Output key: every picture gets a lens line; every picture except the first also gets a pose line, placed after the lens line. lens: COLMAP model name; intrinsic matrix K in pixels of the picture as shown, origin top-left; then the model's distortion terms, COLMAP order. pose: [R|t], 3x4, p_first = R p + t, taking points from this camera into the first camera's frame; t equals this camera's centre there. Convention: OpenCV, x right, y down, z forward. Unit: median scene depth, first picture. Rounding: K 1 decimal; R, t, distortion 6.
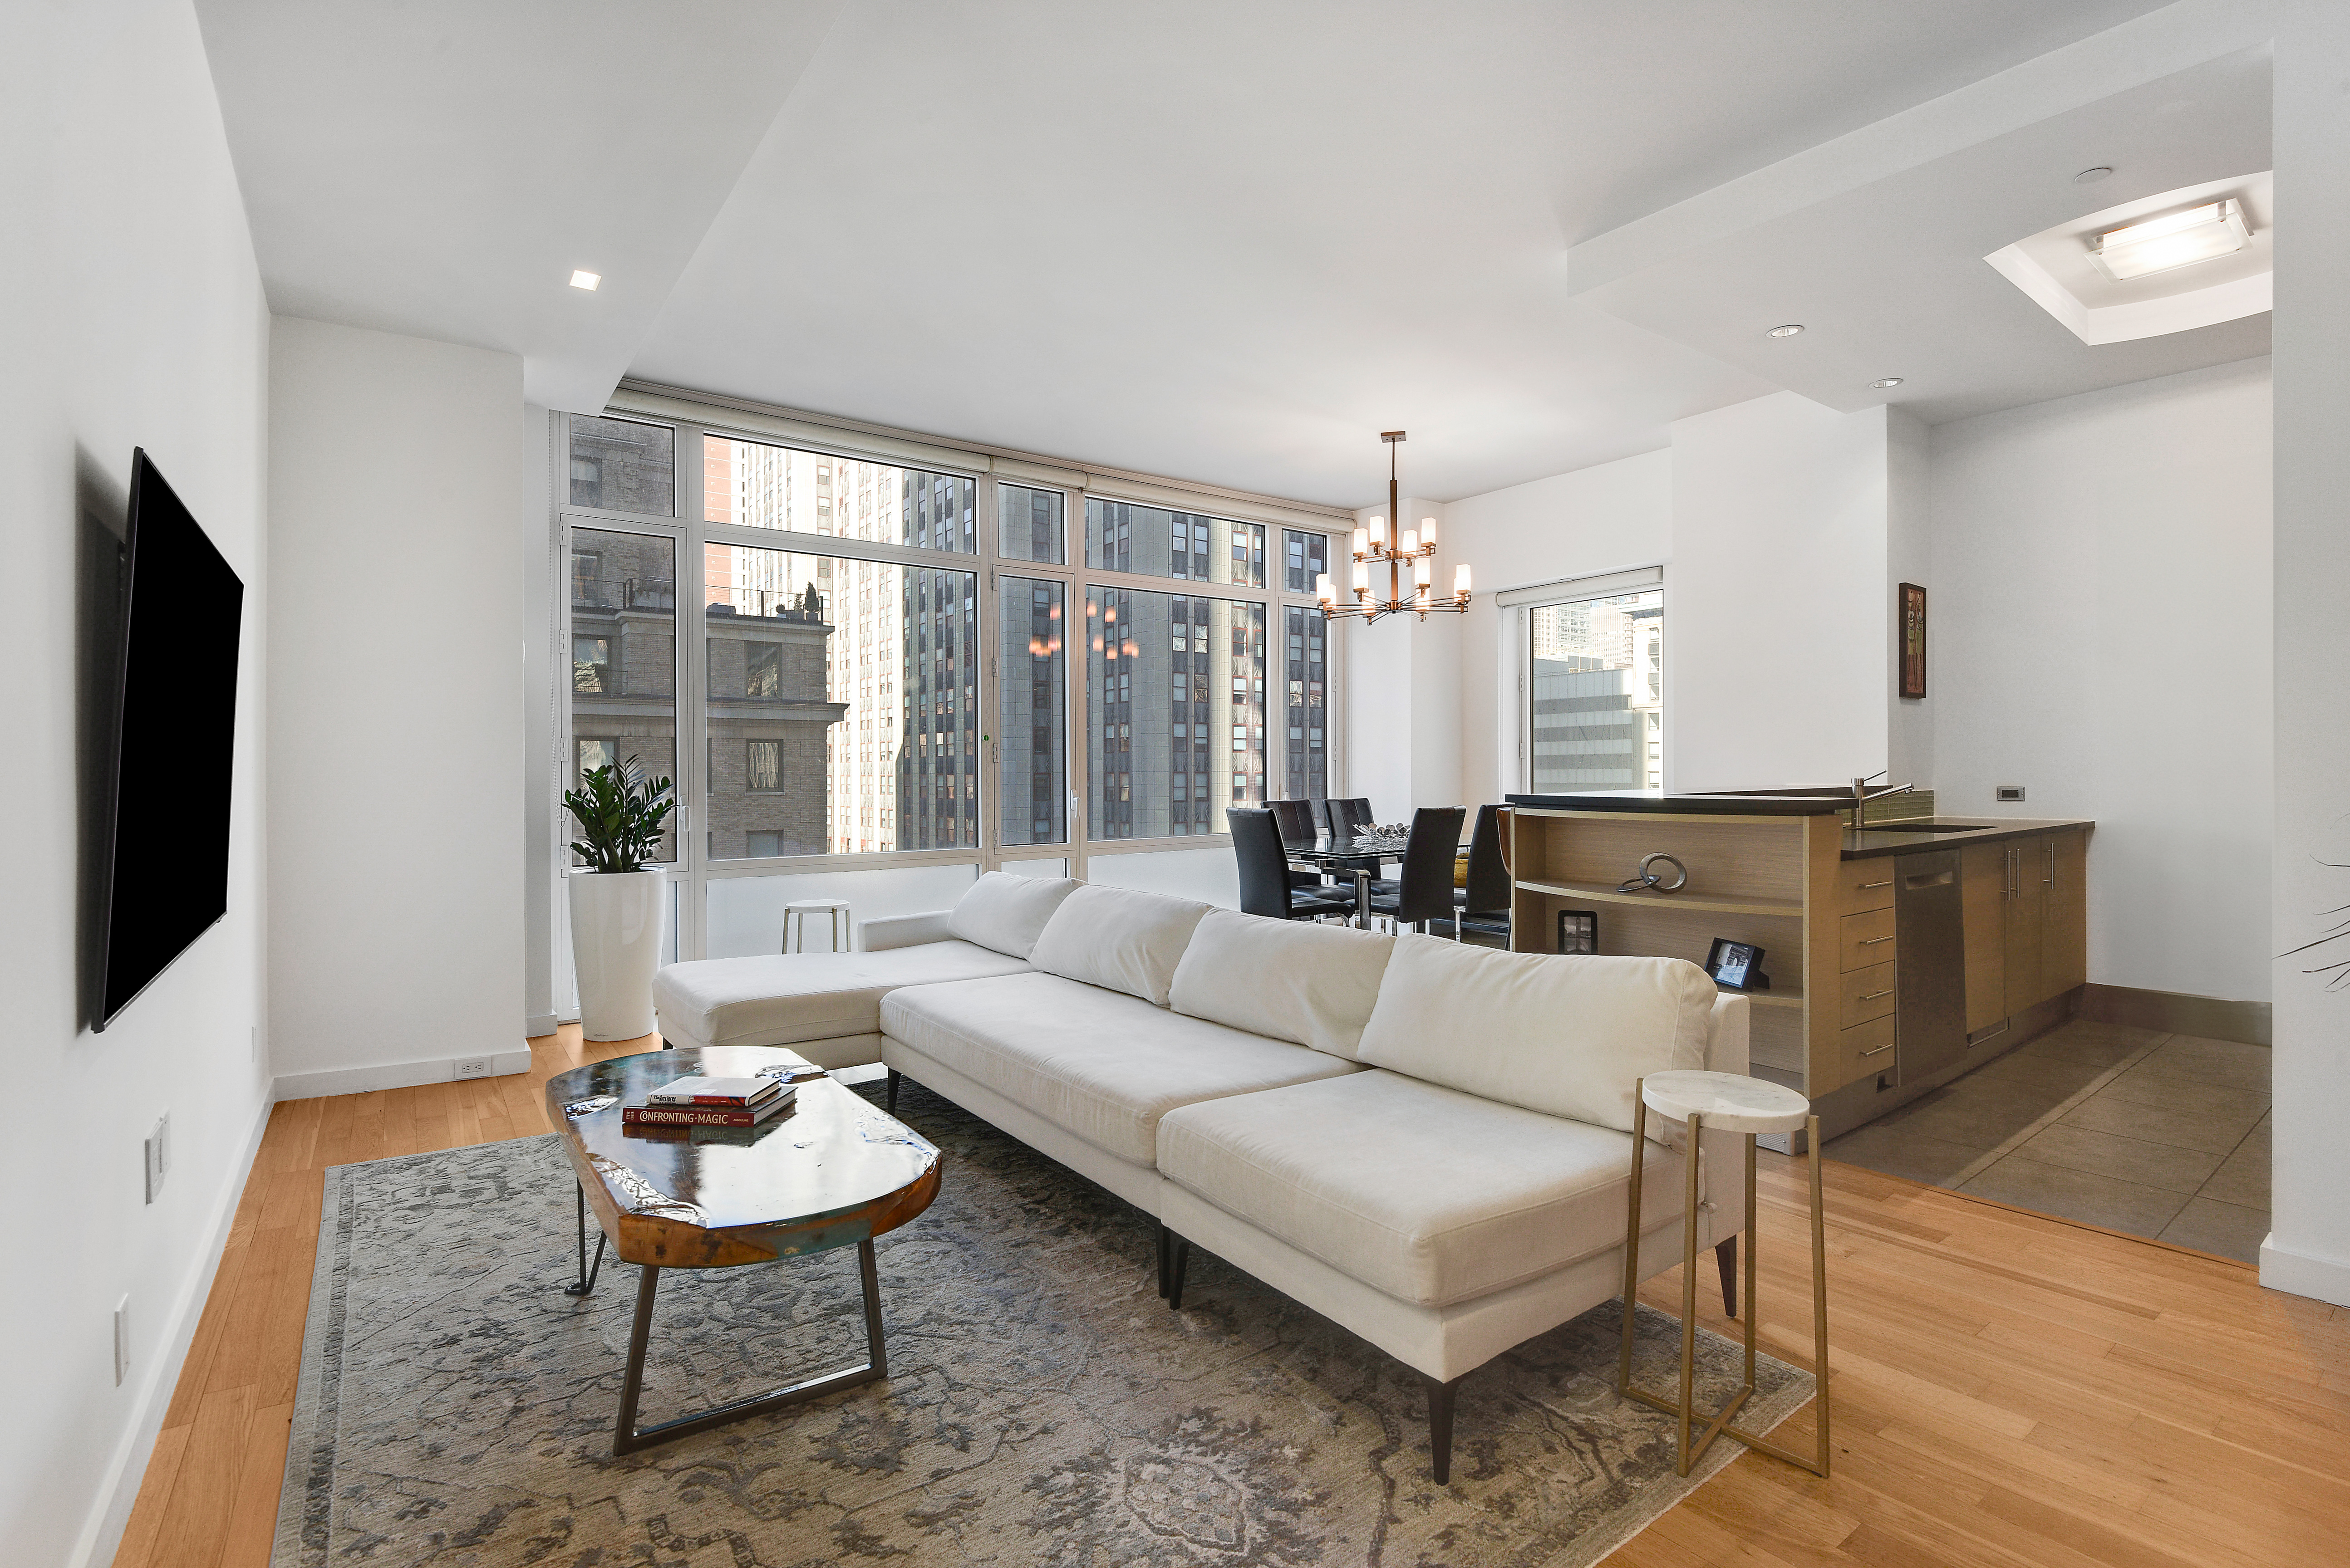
lens RADIAL K [[1090.7, 0, 1164.6], [0, 1090.7, 776.3], [0, 0, 1]] dist [-0.000664, -0.017208]
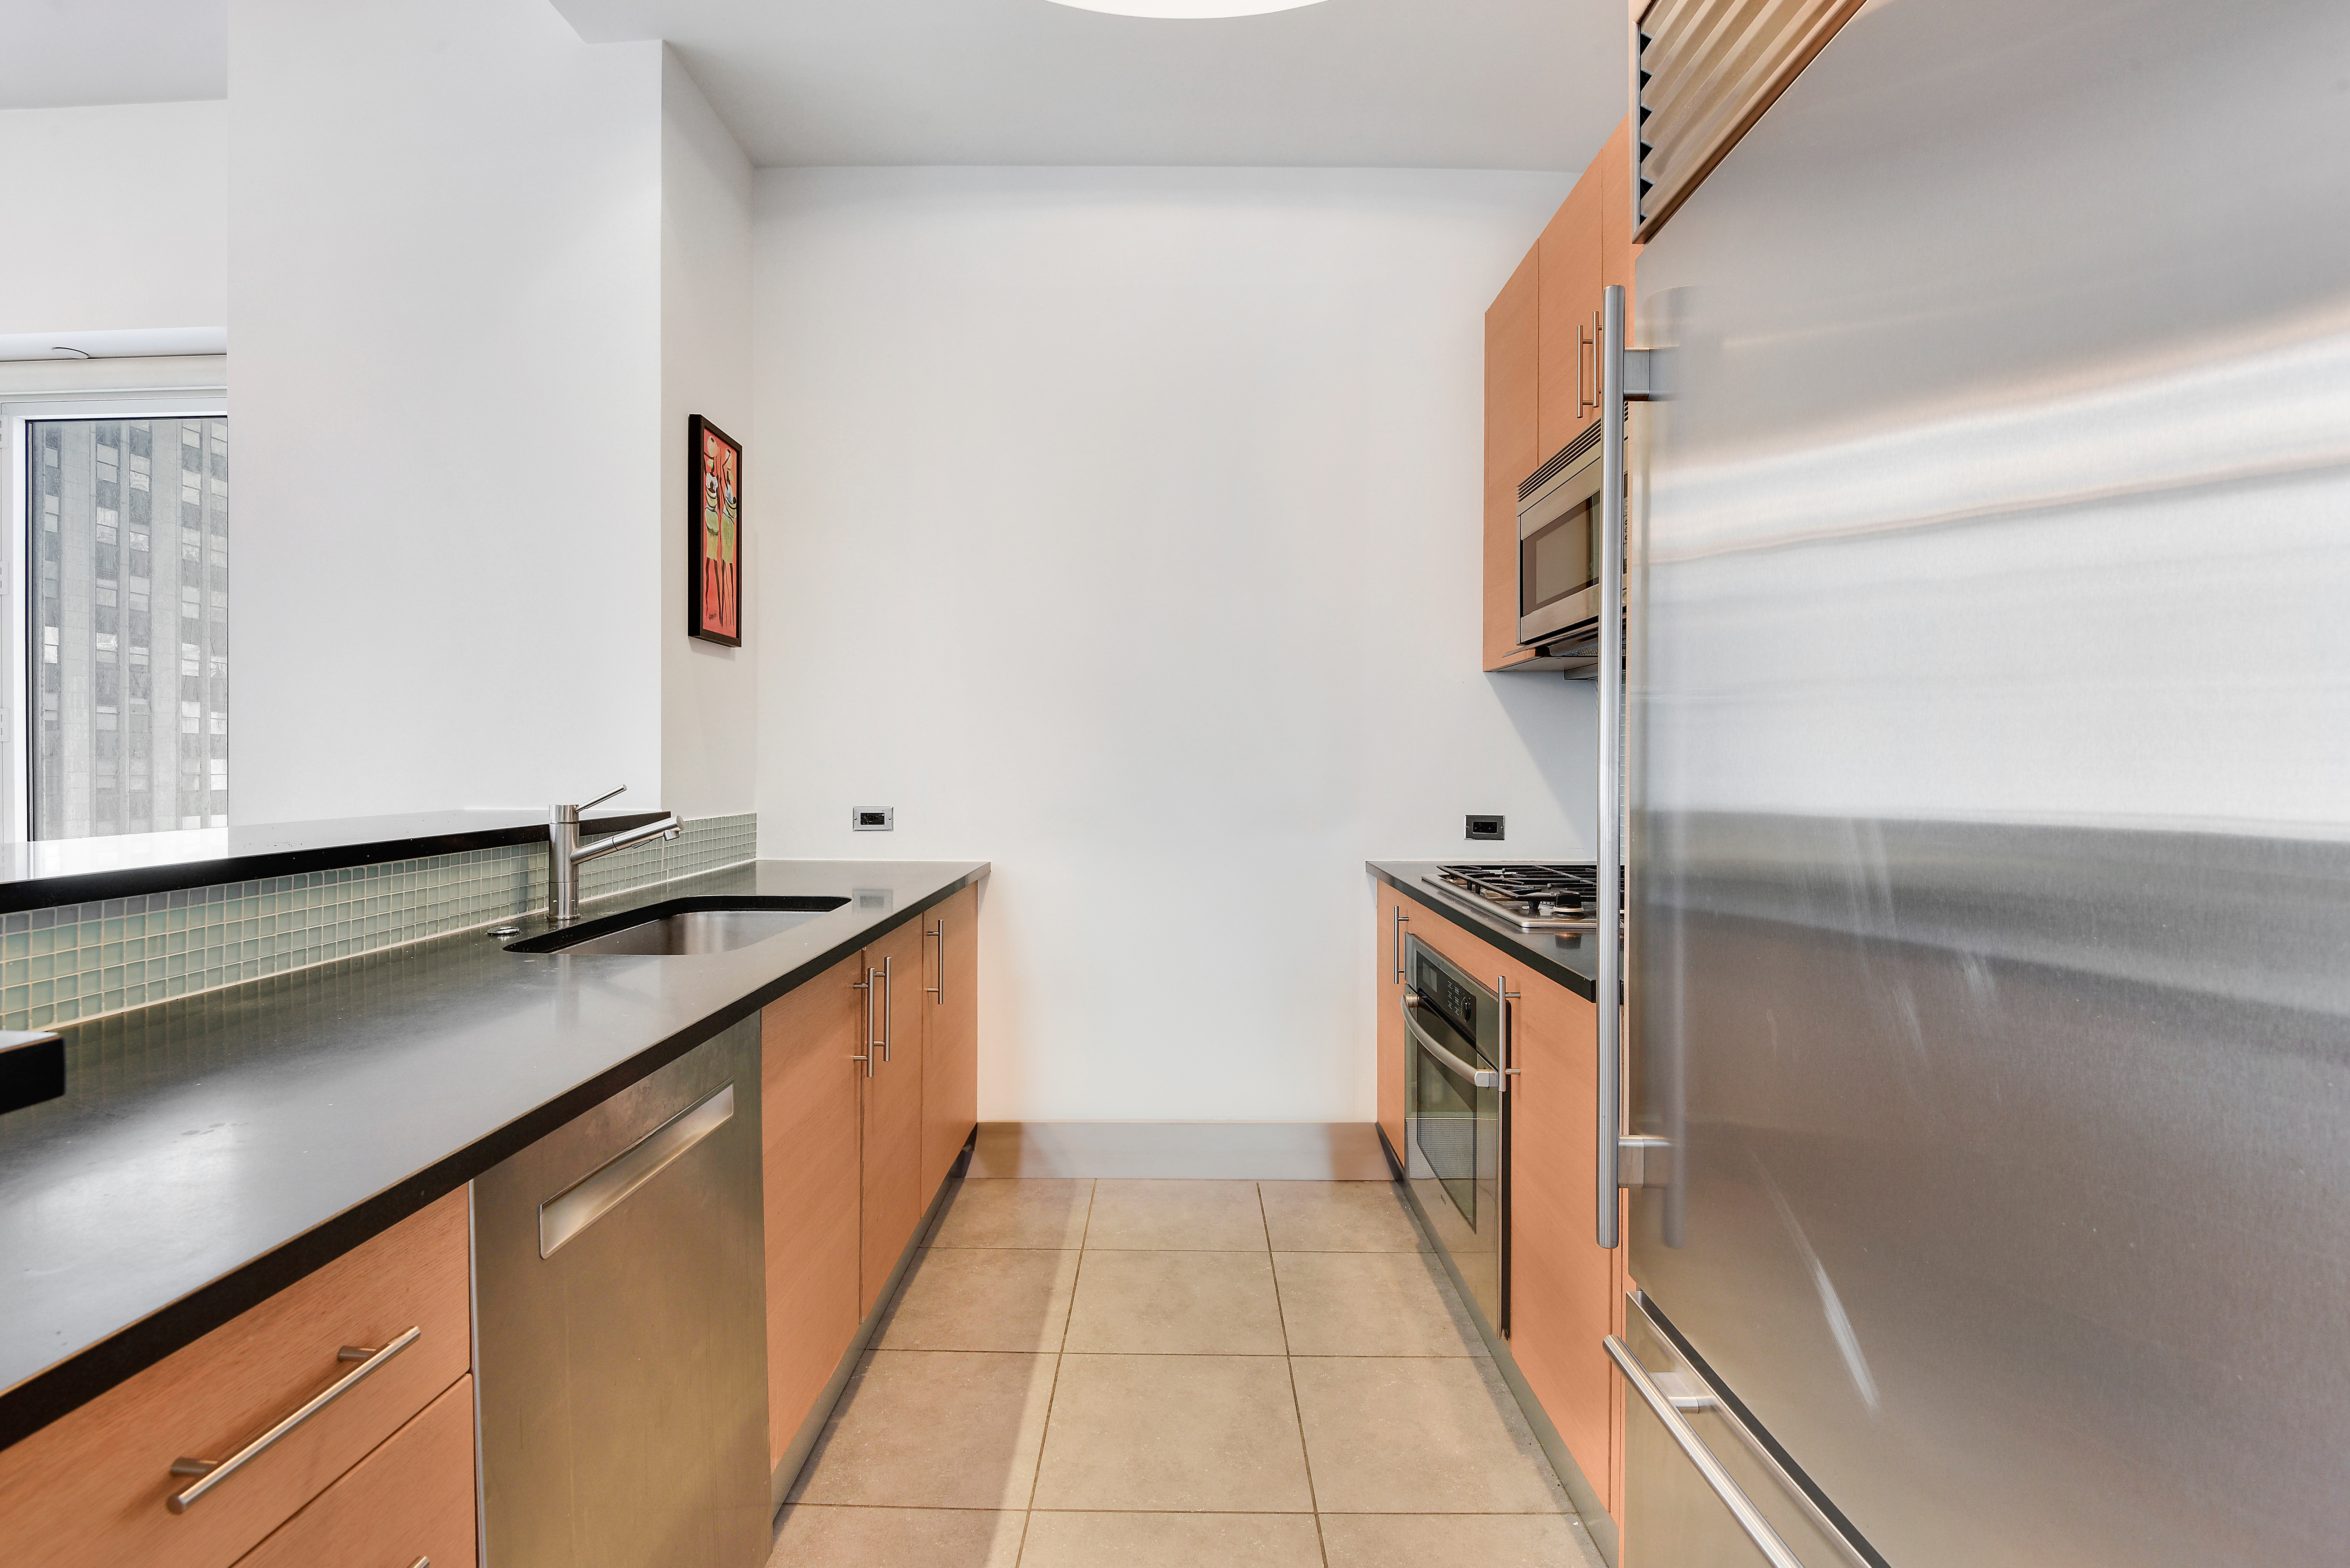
lens RADIAL K [[1090.7, 0, 1164.6], [0, 1090.7, 776.3], [0, 0, 1]] dist [-0.000664, -0.017208]
pose [[0.602760, -0.005285, 0.797905, 0.404406], [0.008514, 0.999964, 0.000192, -0.005794], [-0.797877, 0.006677, 0.602783, 0.517313]]
